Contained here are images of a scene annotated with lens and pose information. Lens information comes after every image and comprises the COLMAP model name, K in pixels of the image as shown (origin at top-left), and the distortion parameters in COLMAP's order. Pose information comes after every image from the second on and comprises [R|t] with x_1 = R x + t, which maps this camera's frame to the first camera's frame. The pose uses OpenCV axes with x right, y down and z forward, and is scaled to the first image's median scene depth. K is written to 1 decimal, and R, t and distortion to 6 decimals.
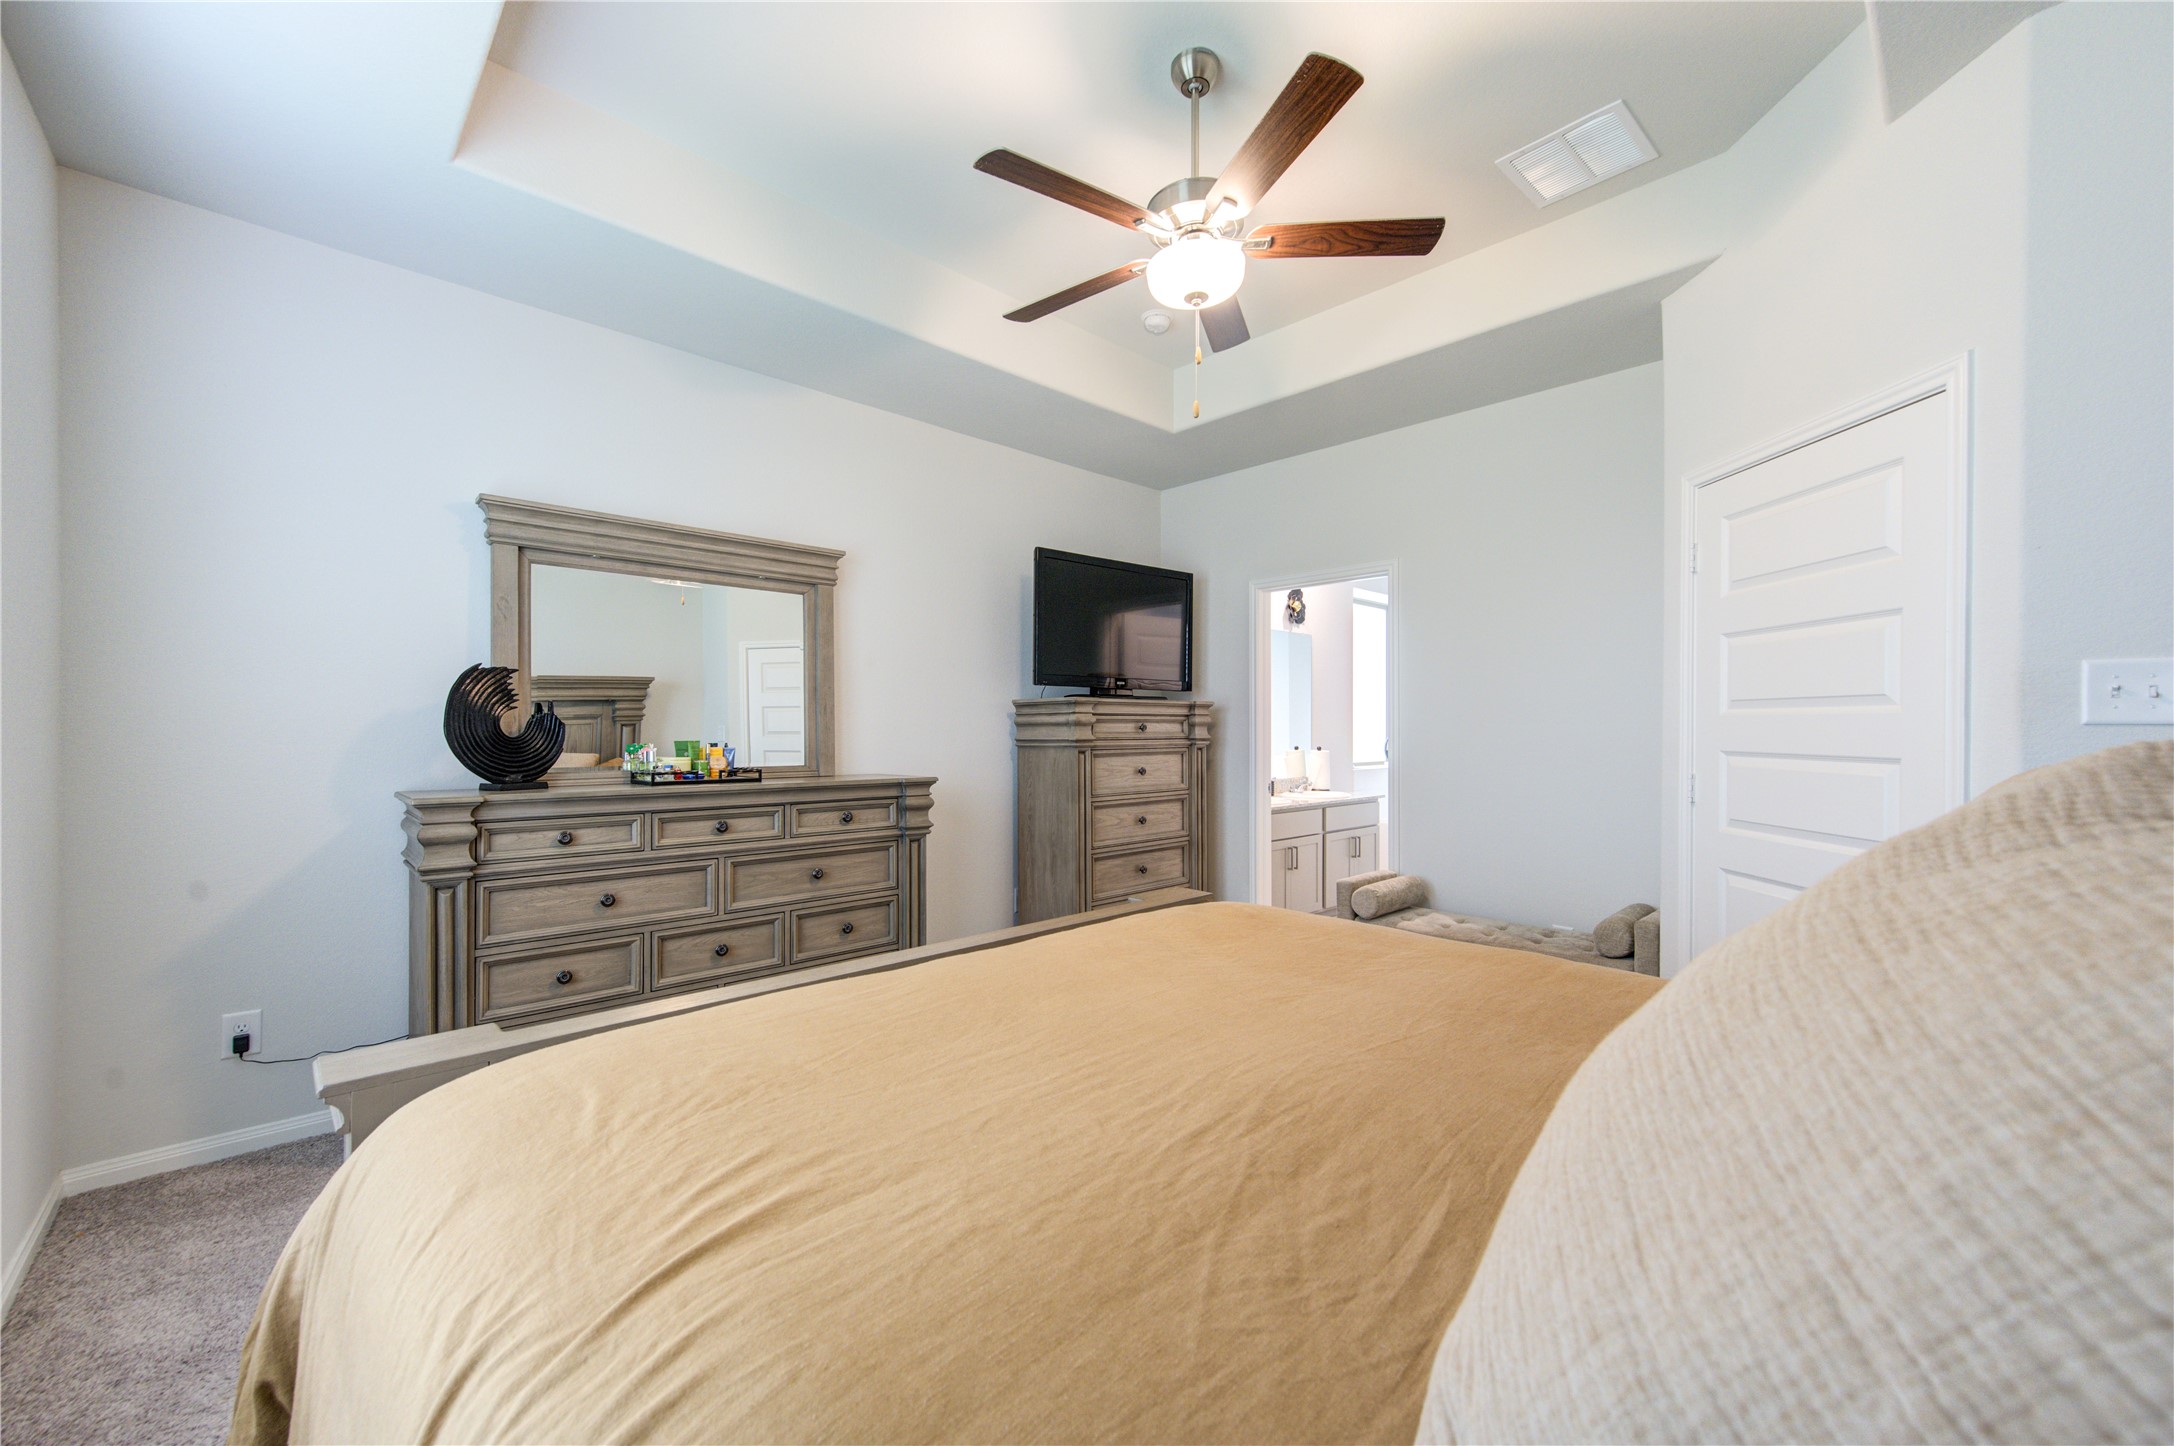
lens RADIAL K [[855.7, 0, 1091.8], [0, 855.7, 724.9], [0, 0, 1]] dist [0.006154, -0.000545]
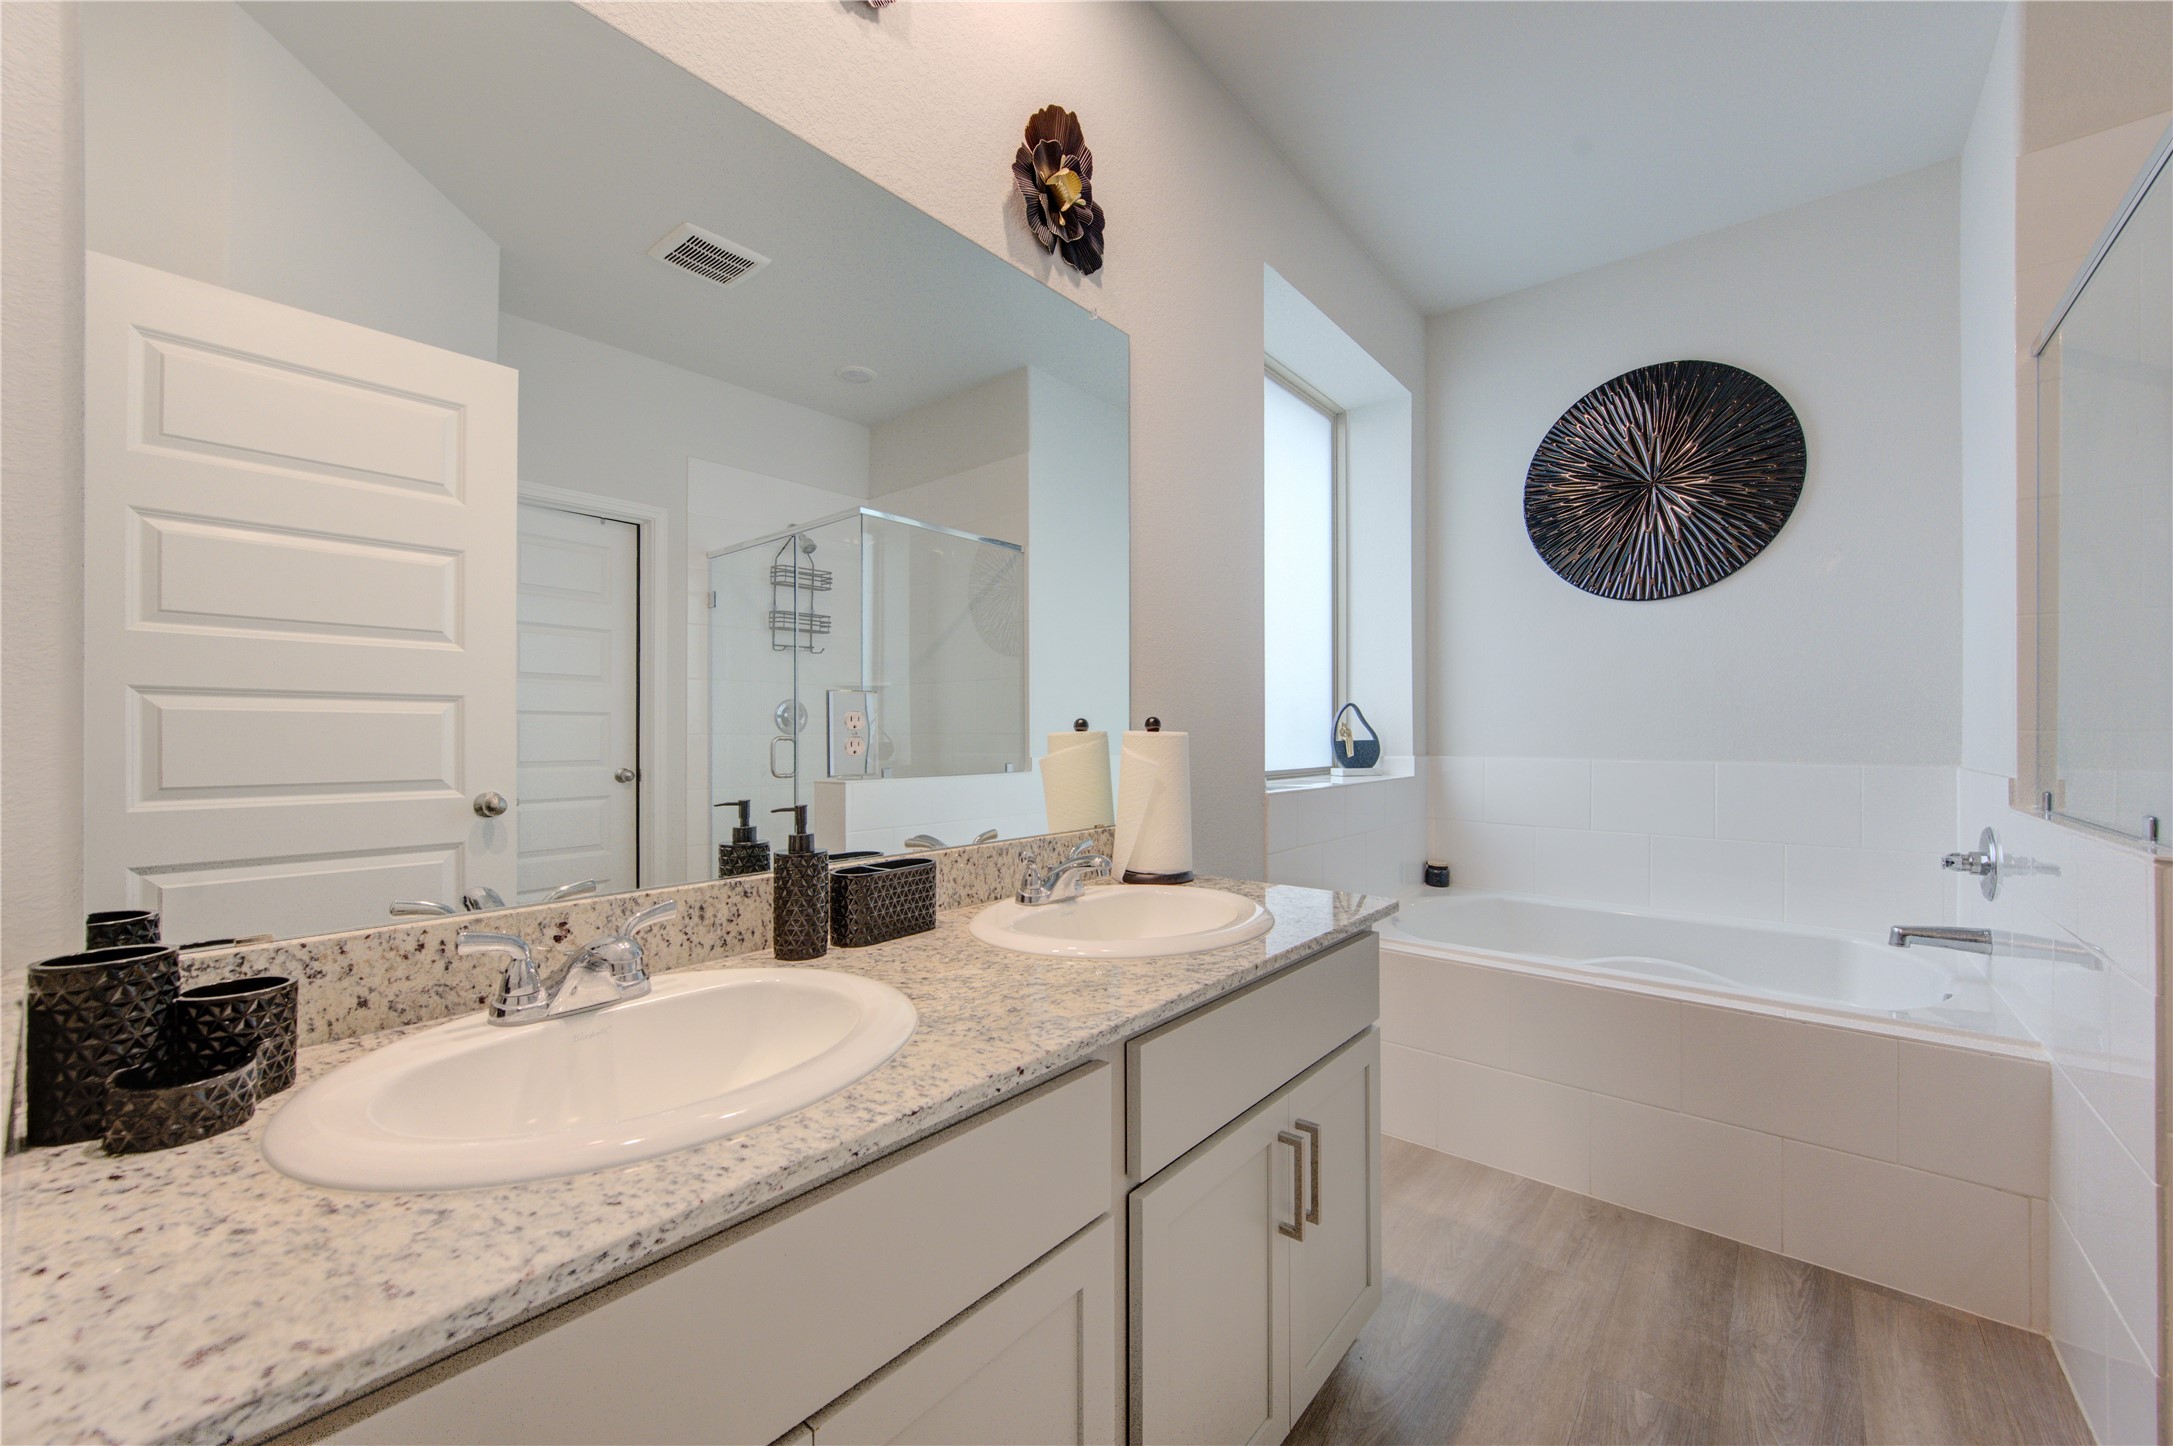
lens RADIAL K [[855.3, 0, 1109.5], [0, 855.3, 723.0], [0, 0, 1]] dist [0.006154, -0.000545]
pose [[0.991145, -0.005039, 0.132692, 0.217382], [0.007006, 0.999872, -0.014360, 0.031913], [-0.132602, 0.015163, 0.991053, 0.736438]]
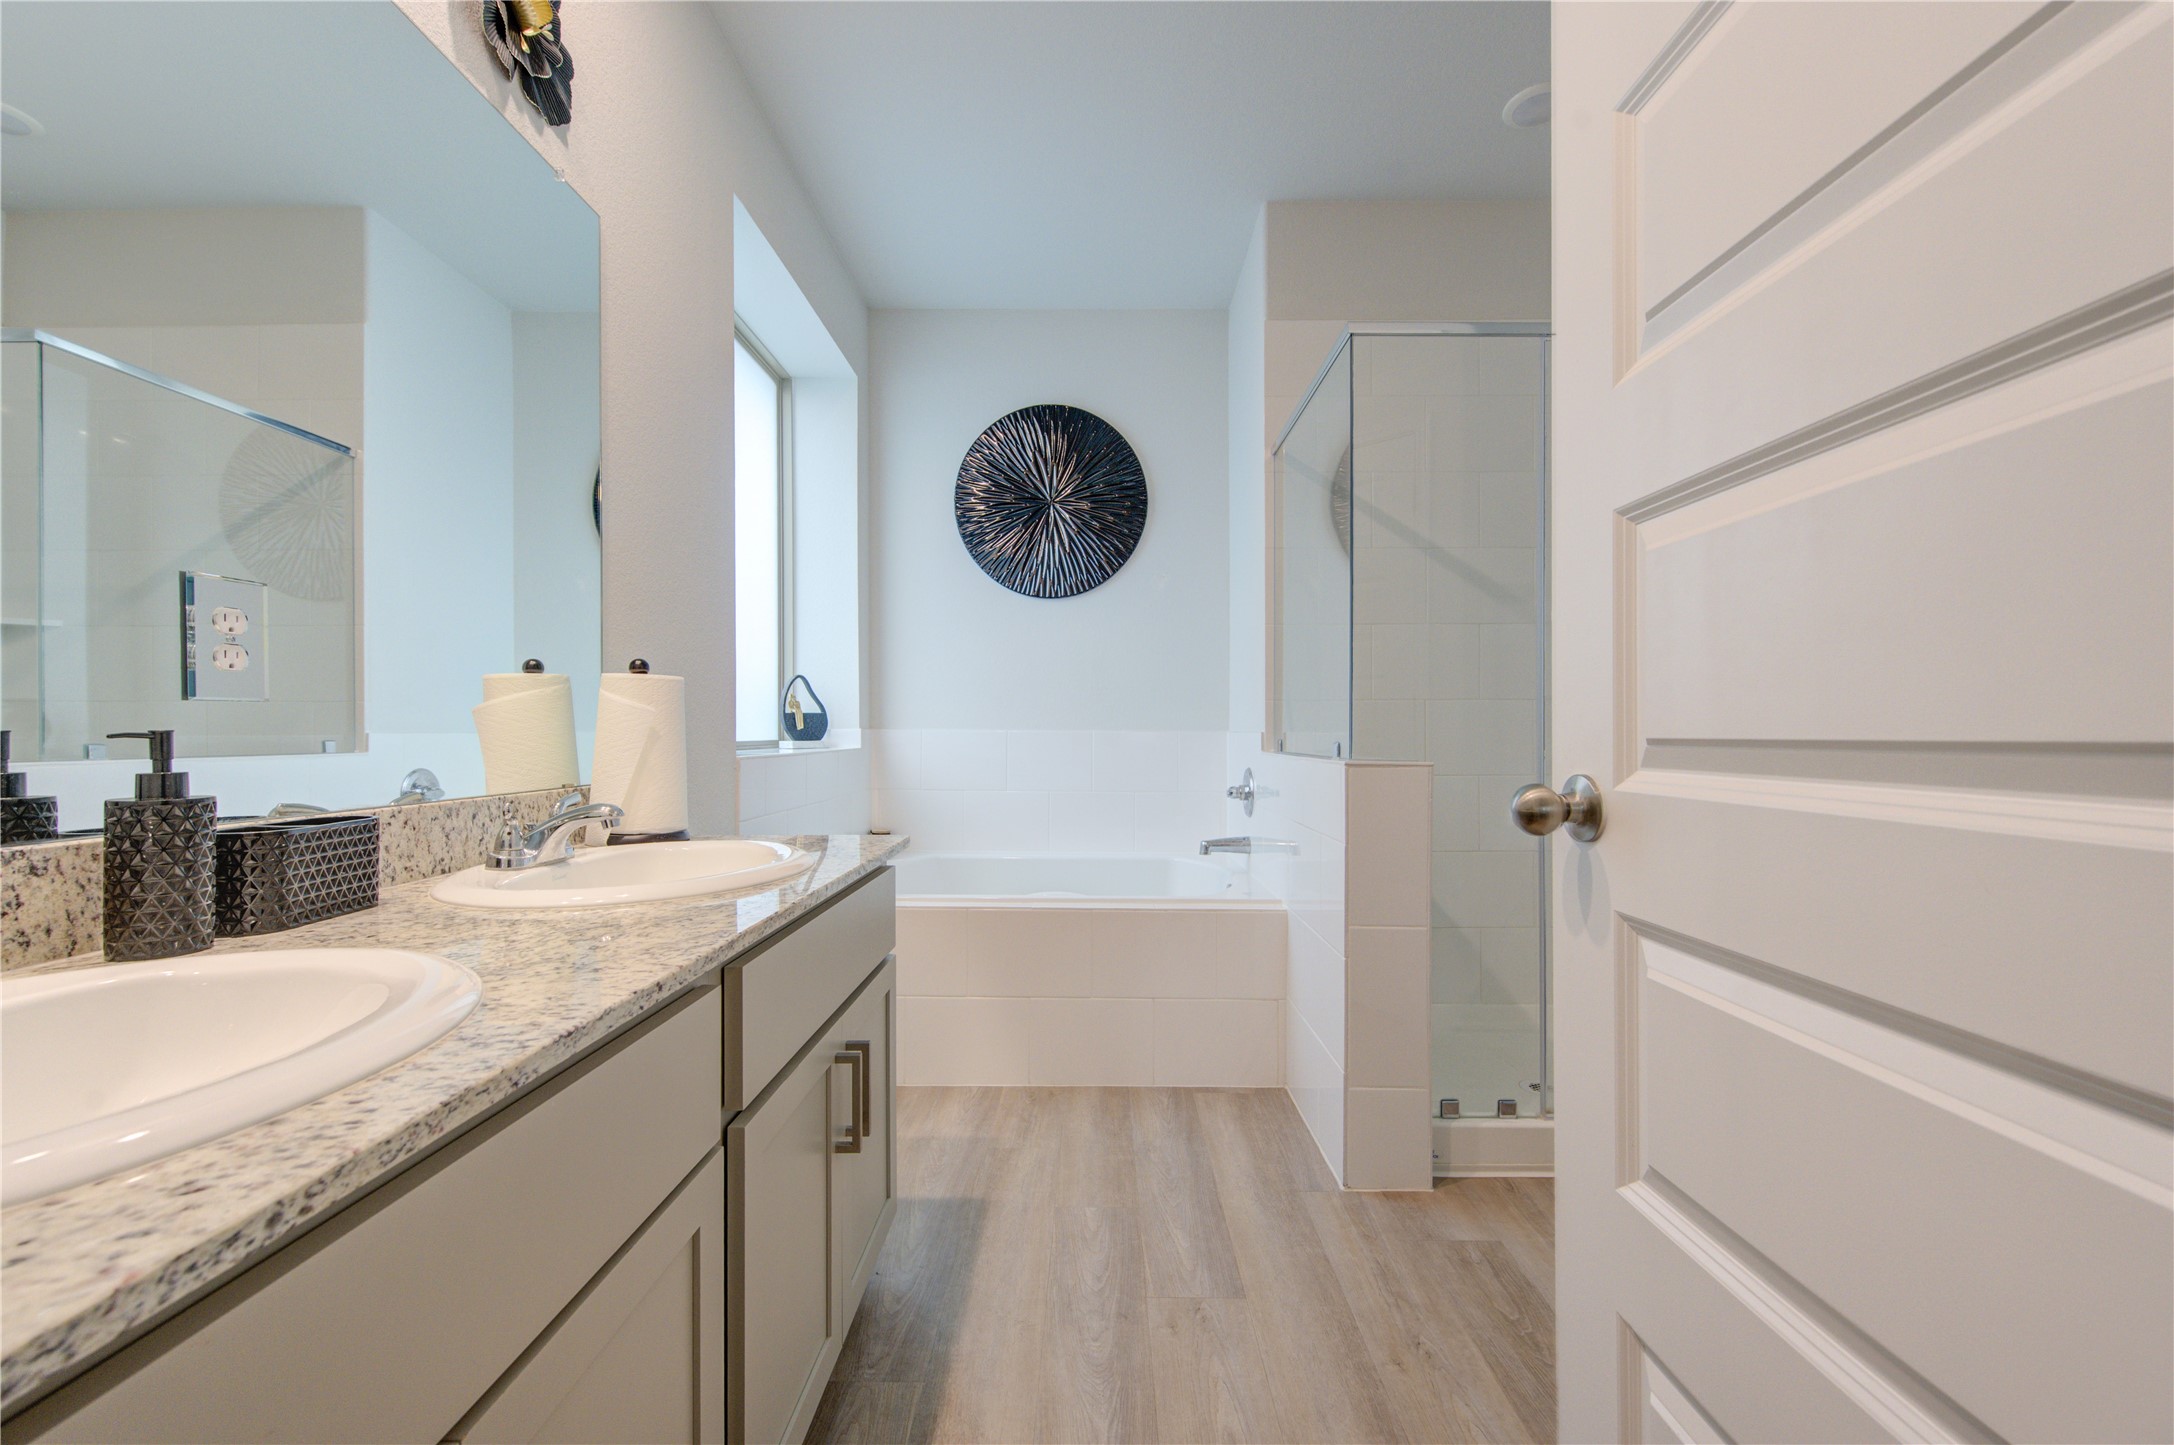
lens RADIAL K [[855.7, 0, 1106.2], [0, 855.7, 718.8], [0, 0, 1]] dist [0.006154, -0.000545]
pose [[0.690132, -0.003658, 0.723674, 0.181487], [0.012622, 0.999896, -0.006982, 0.047116], [-0.723574, 0.013952, 0.690106, 0.743407]]
